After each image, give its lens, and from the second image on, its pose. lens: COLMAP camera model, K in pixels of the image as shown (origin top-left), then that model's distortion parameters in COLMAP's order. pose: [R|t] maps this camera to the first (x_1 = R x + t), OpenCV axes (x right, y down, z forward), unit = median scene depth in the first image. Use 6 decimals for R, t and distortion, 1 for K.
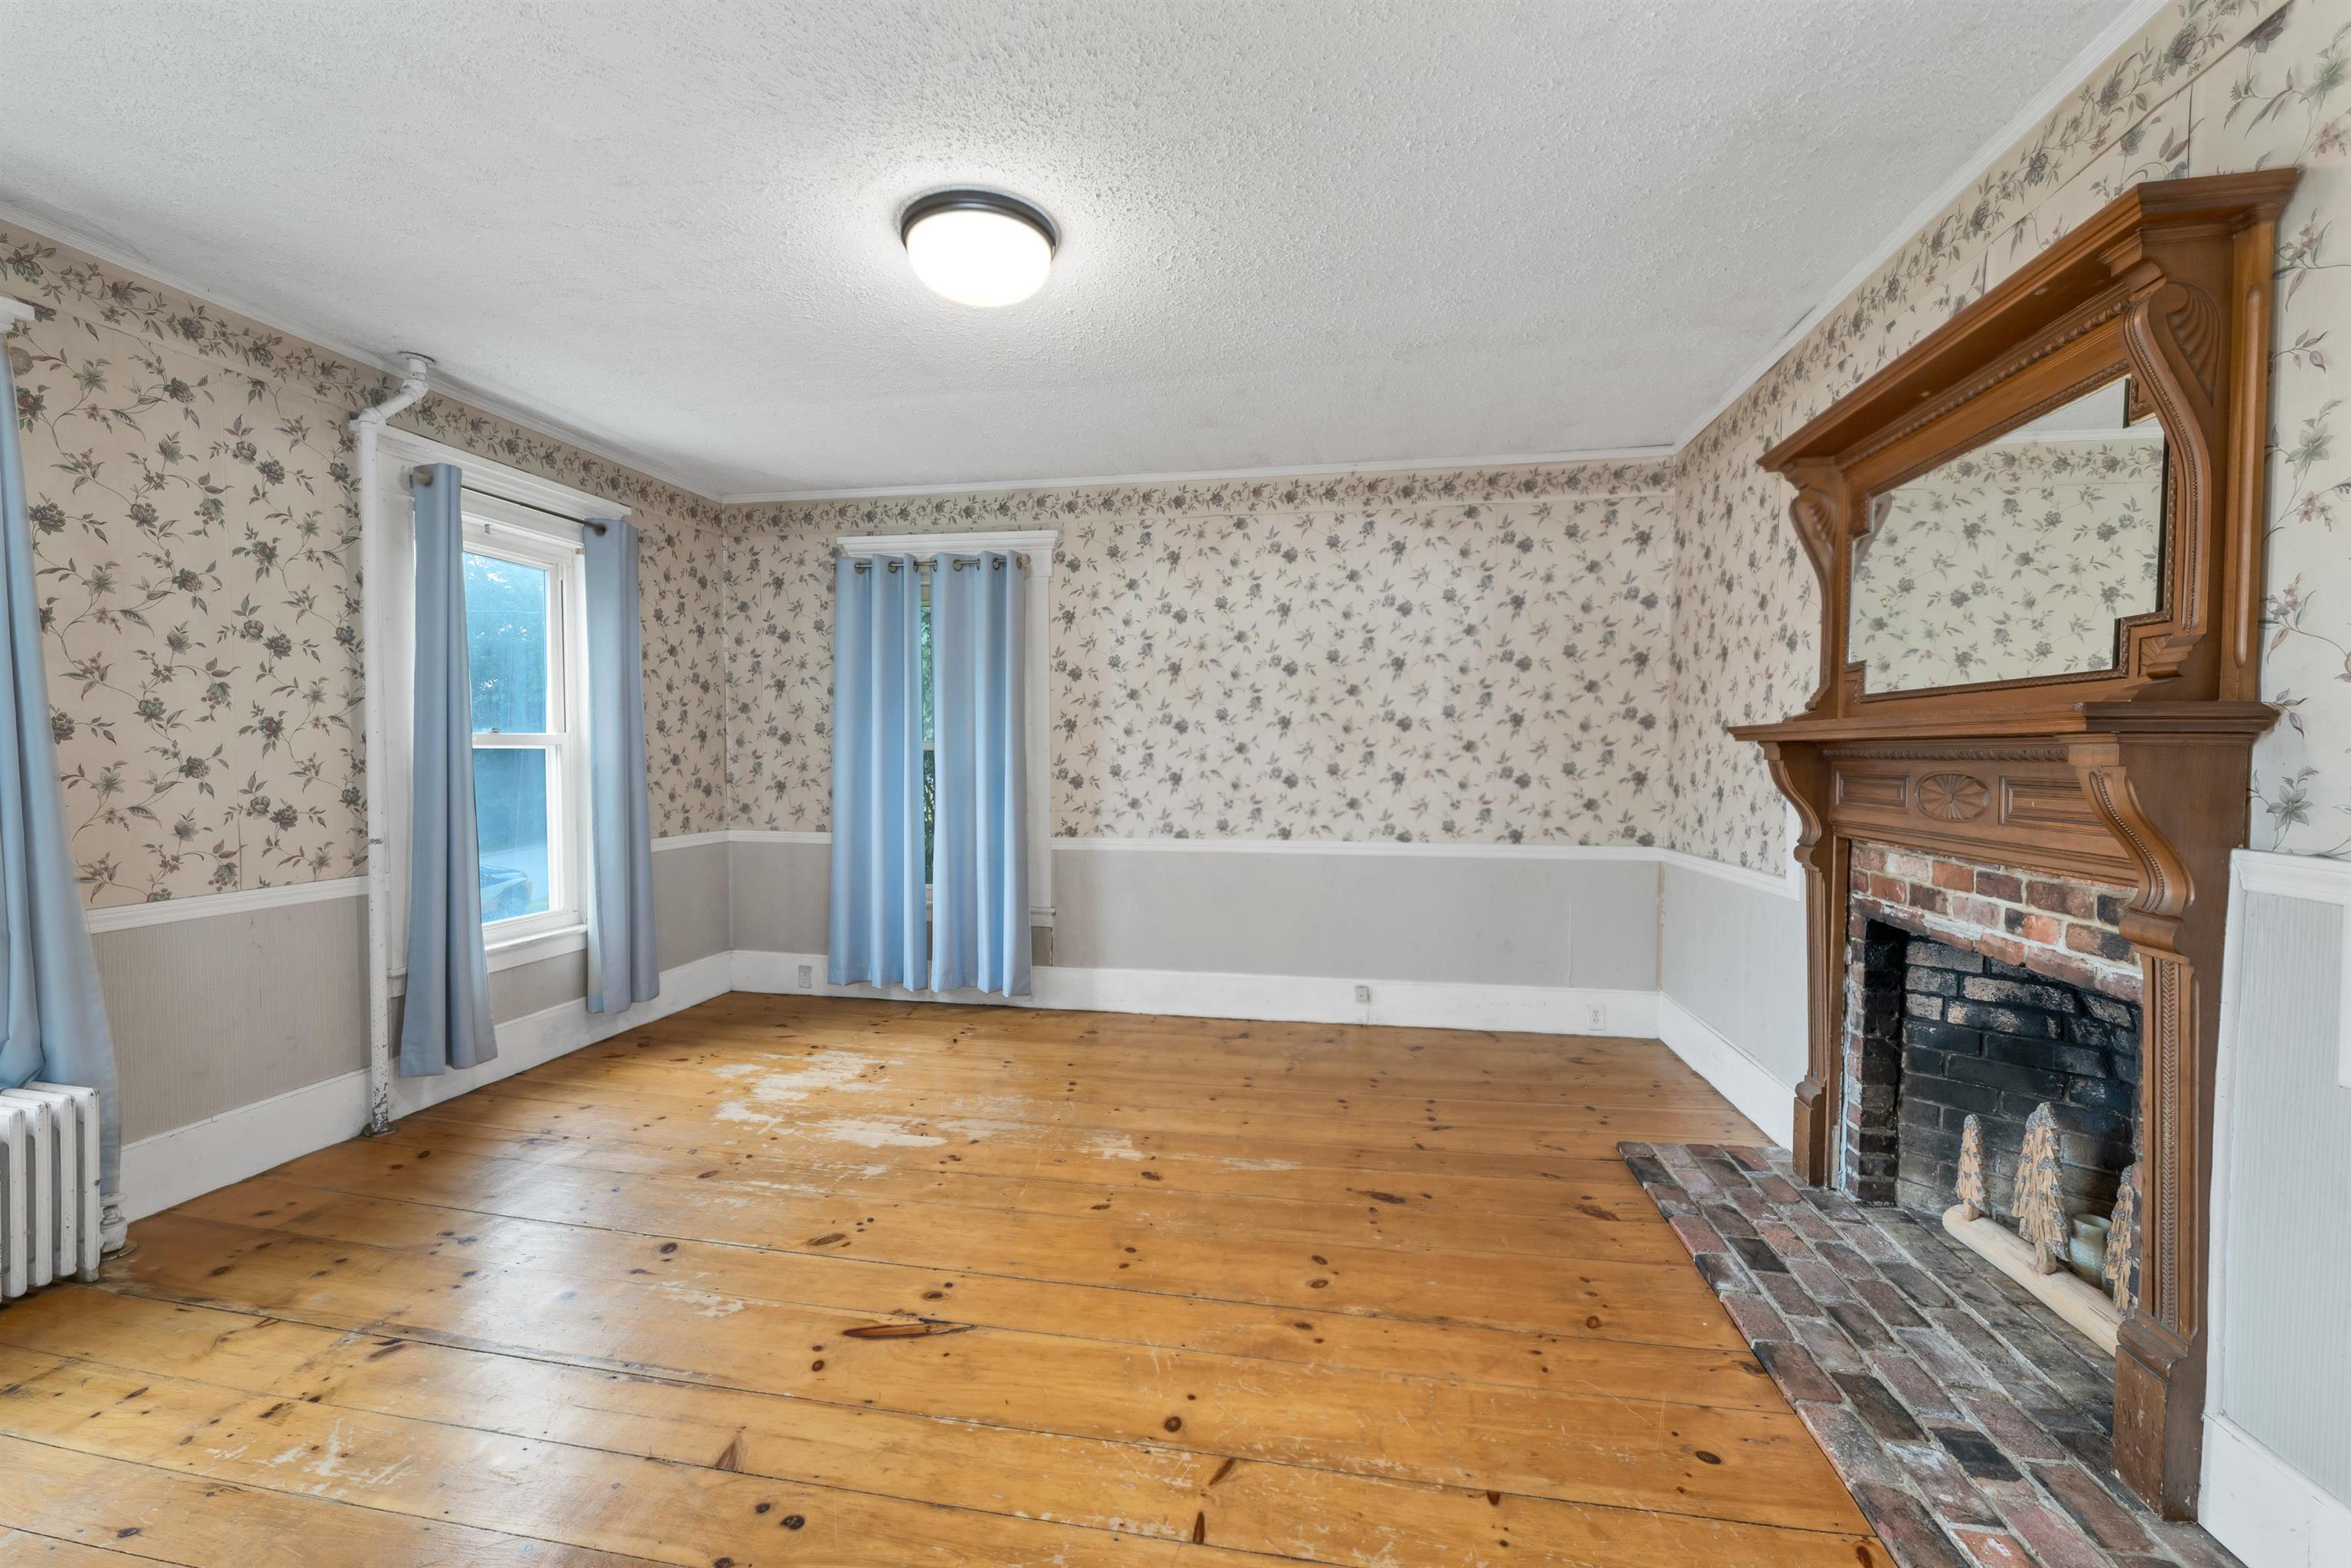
lens RADIAL K [[957.1, 0, 1172.4], [0, 957.1, 784.9], [0, 0, 1]] dist [0.002241, -0.000005]
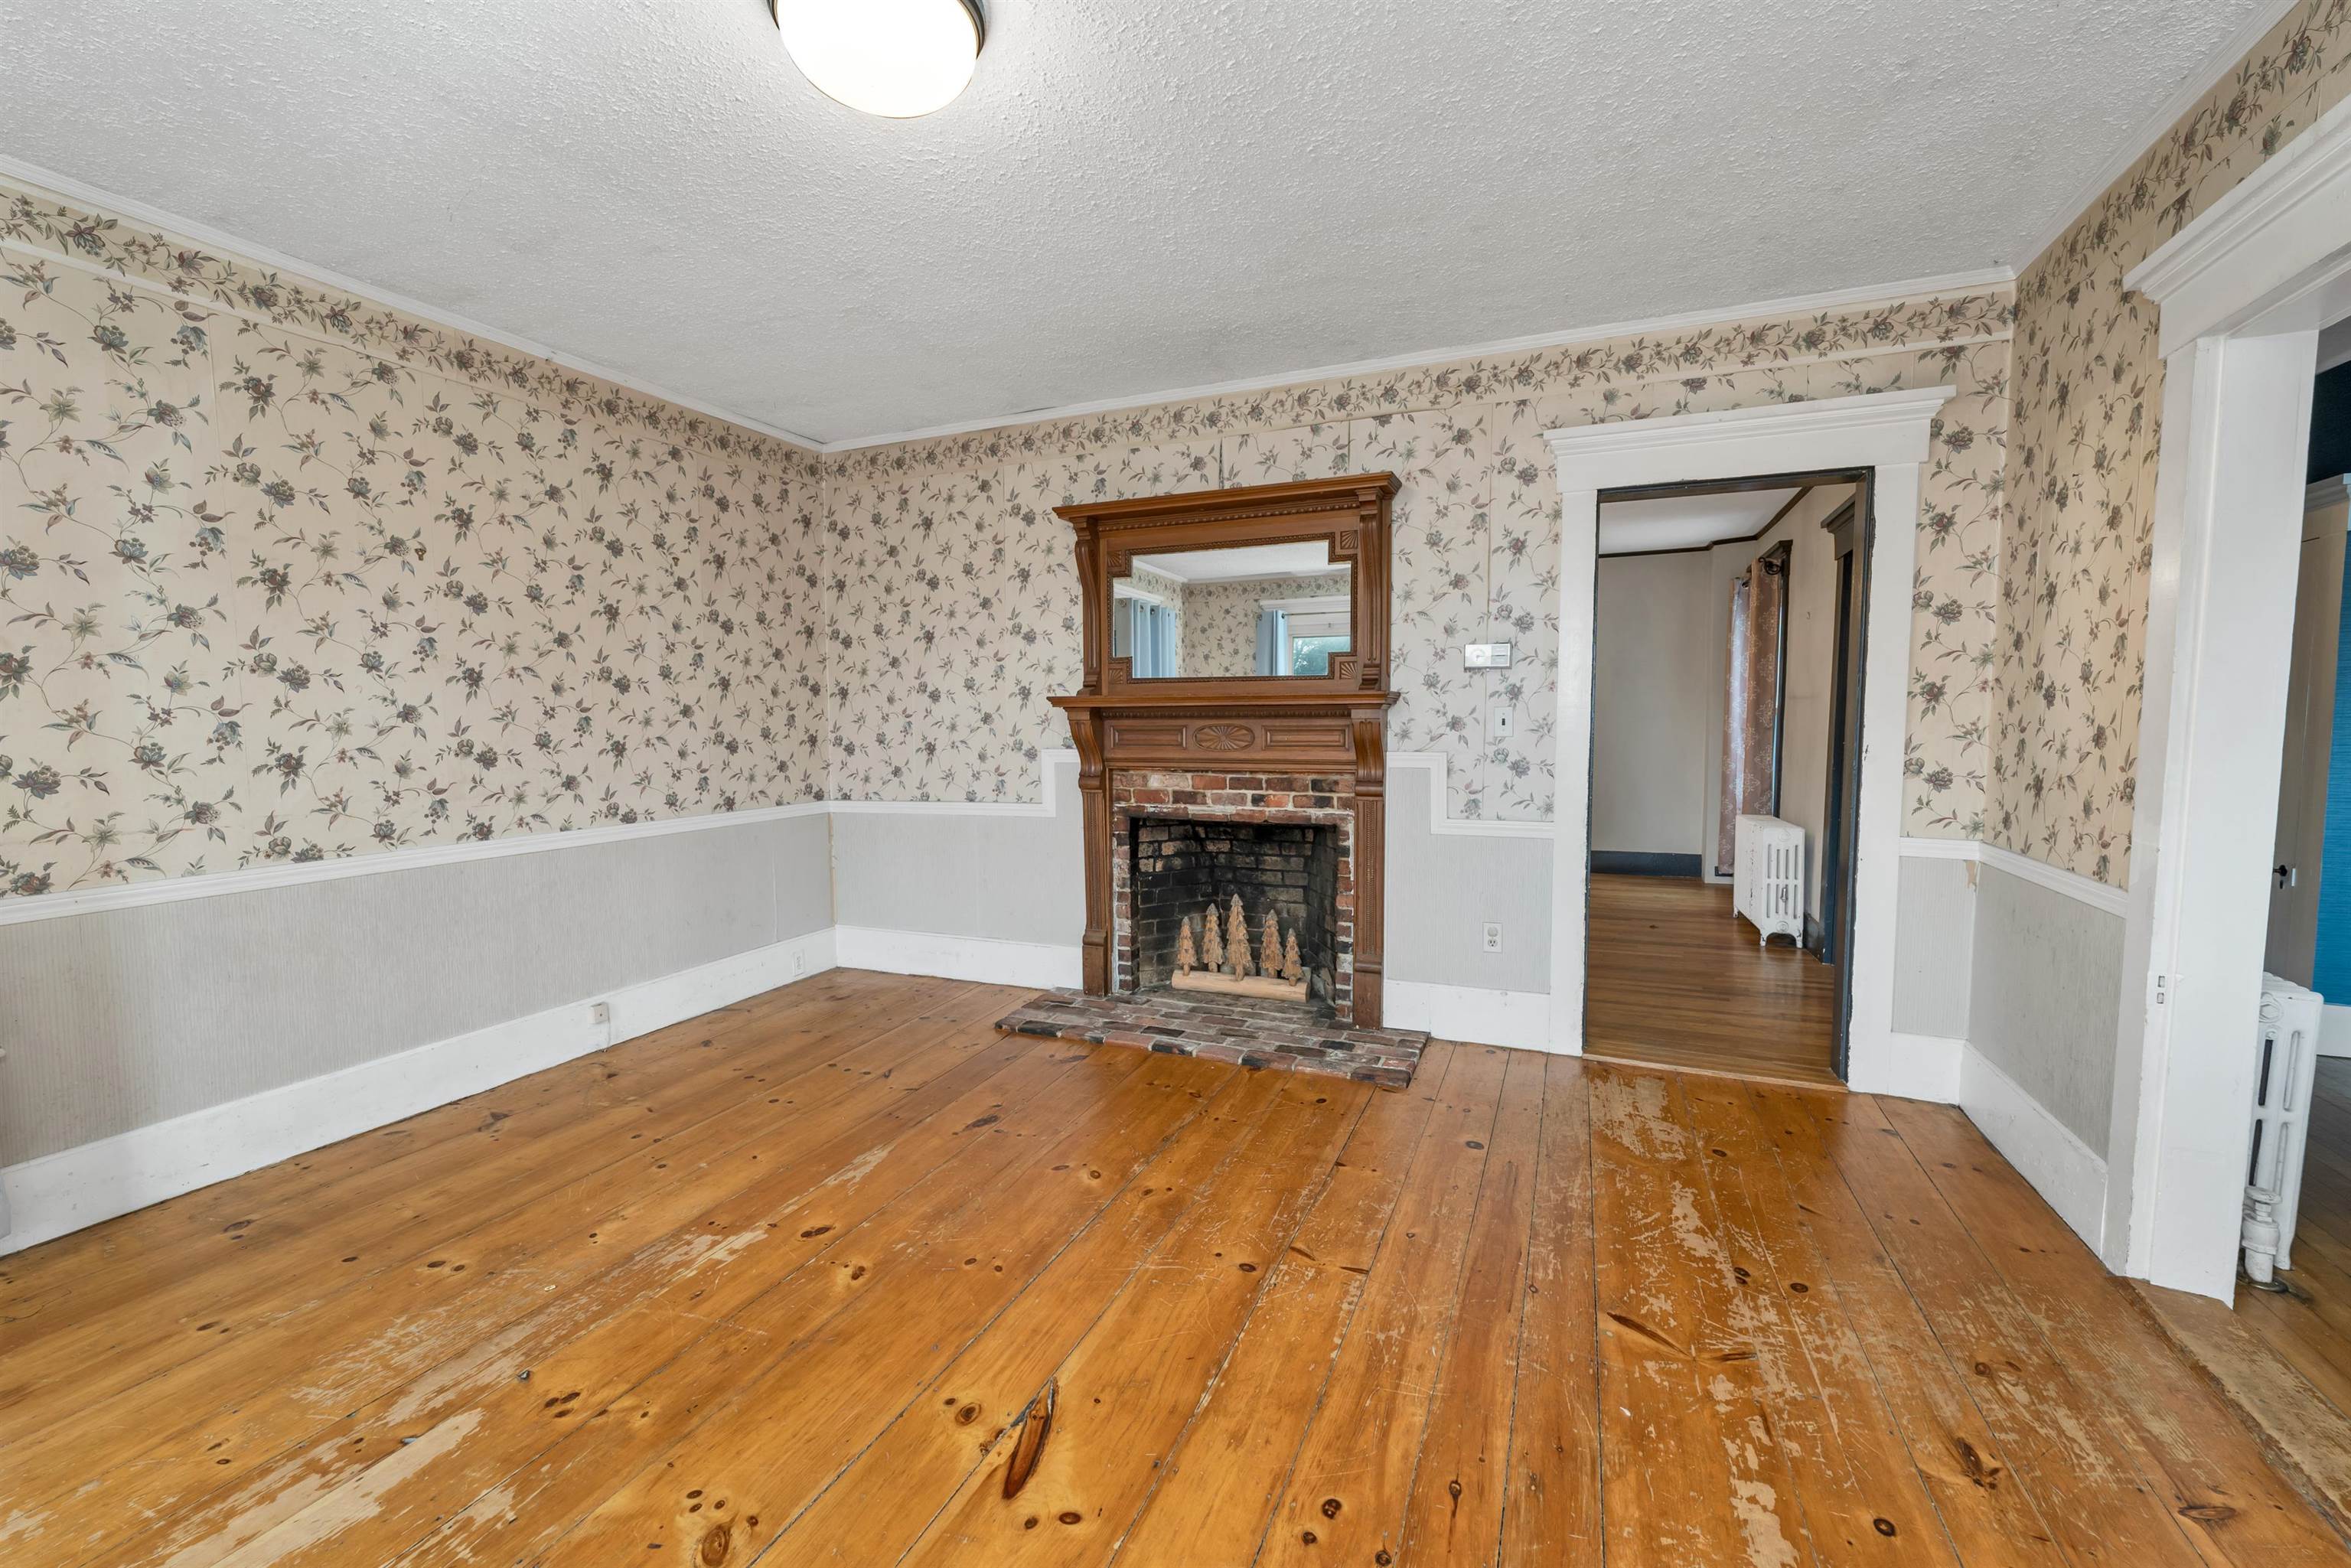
lens RADIAL K [[957.1, 0, 1171.2], [0, 957.1, 784.6], [0, 0, 1]] dist [0.002241, -0.000005]
pose [[0.219716, -0.074093, 0.972746, -0.754921], [0.040507, 0.996945, 0.066787, -0.019066], [-0.974723, 0.024729, 0.222046, 0.527184]]
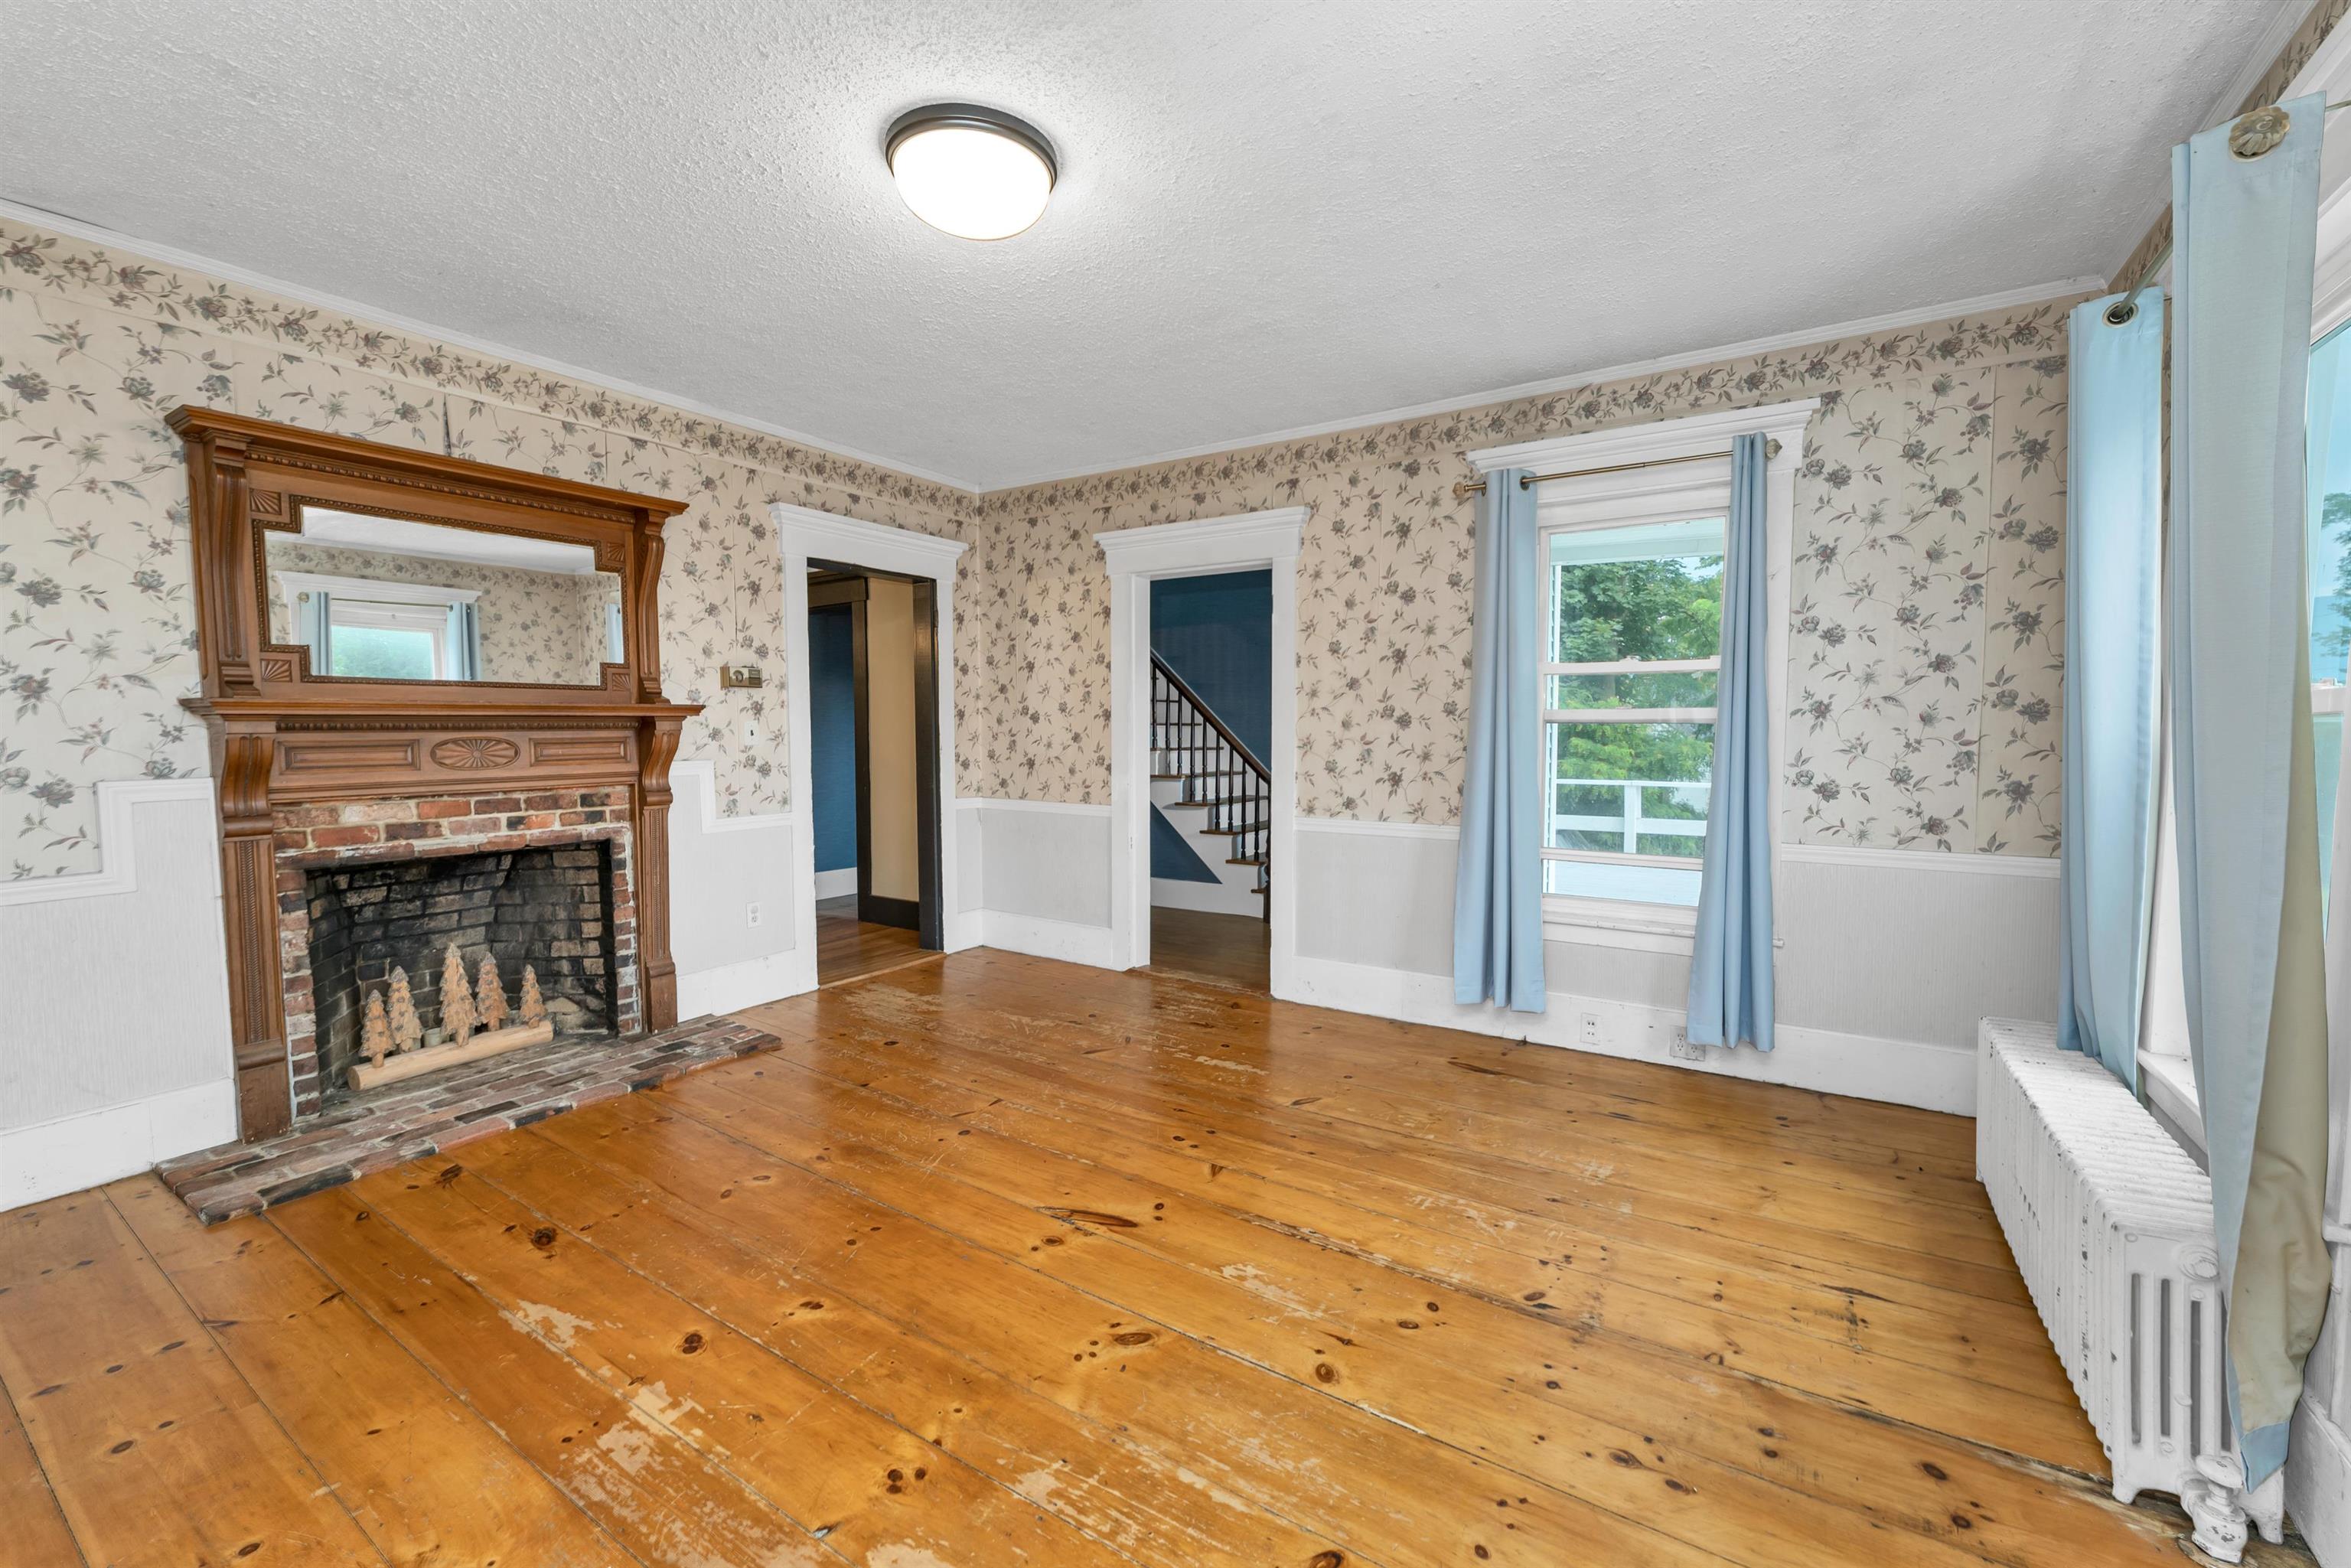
lens RADIAL K [[957.1, 0, 1164.3], [0, 957.1, 785.4], [0, 0, 1]] dist [0.002241, -0.000005]
pose [[-0.922028, -0.025314, 0.386294, -0.611942], [0.013346, 0.995188, 0.097070, -0.054450], [-0.386892, 0.094656, -0.917254, 1.513679]]
